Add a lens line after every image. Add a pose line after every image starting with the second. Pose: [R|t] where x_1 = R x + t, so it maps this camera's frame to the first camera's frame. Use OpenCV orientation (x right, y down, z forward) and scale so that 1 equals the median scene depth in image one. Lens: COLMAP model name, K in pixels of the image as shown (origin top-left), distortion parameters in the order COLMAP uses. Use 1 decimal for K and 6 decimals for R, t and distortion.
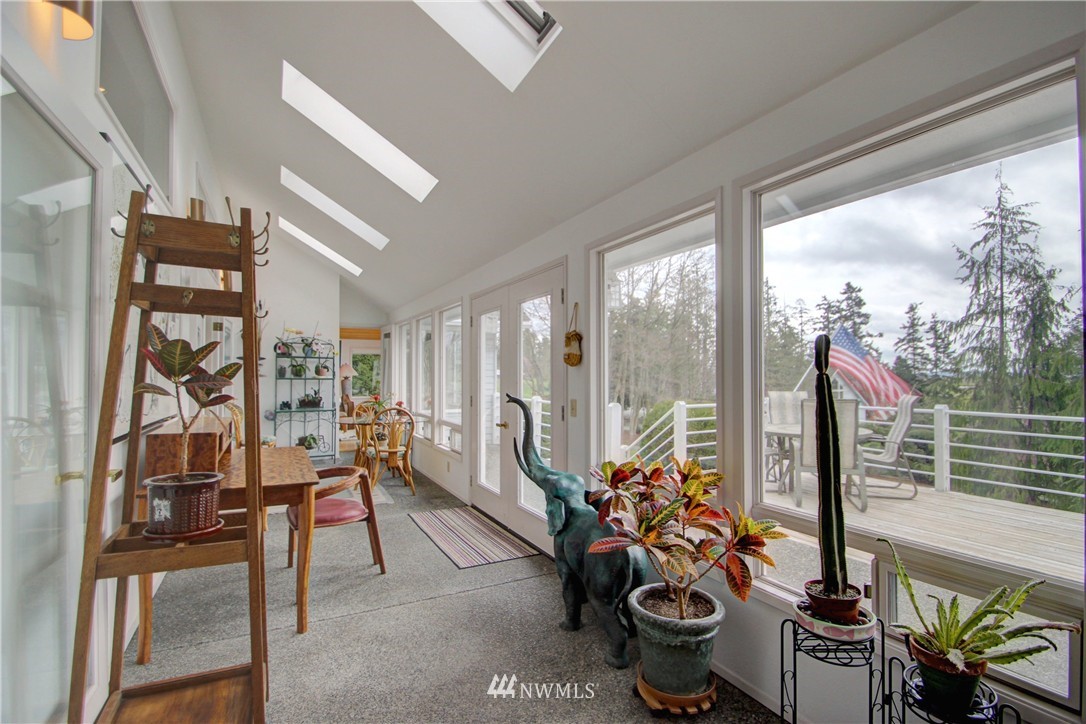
lens RADIAL K [[484.3, 0, 543.0], [0, 484.3, 362.0], [0, 0, 1]] dist [-0.047348, 0.000265]
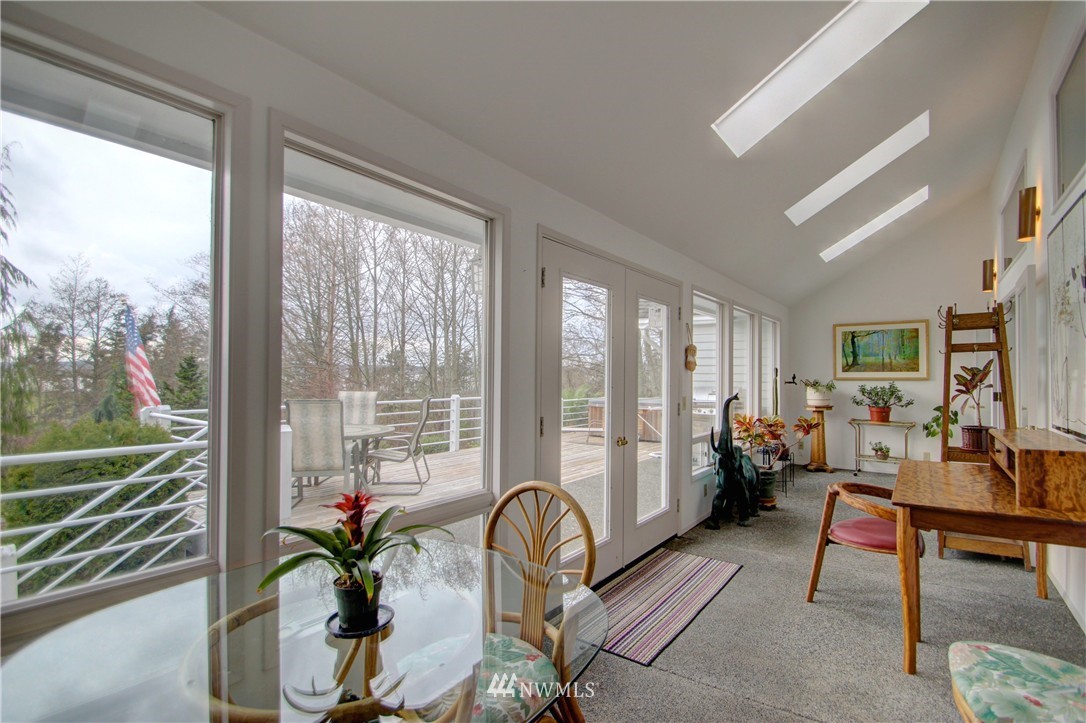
lens RADIAL K [[534.2, 0, 543.0], [0, 534.2, 361.5], [0, 0, 1]] dist [0.002138, 0.000254]
pose [[-0.436137, 0.012983, 0.899786, -0.837969], [-0.035922, 0.998848, -0.031825, 0.032738], [-0.899163, -0.046202, -0.435169, 1.549741]]
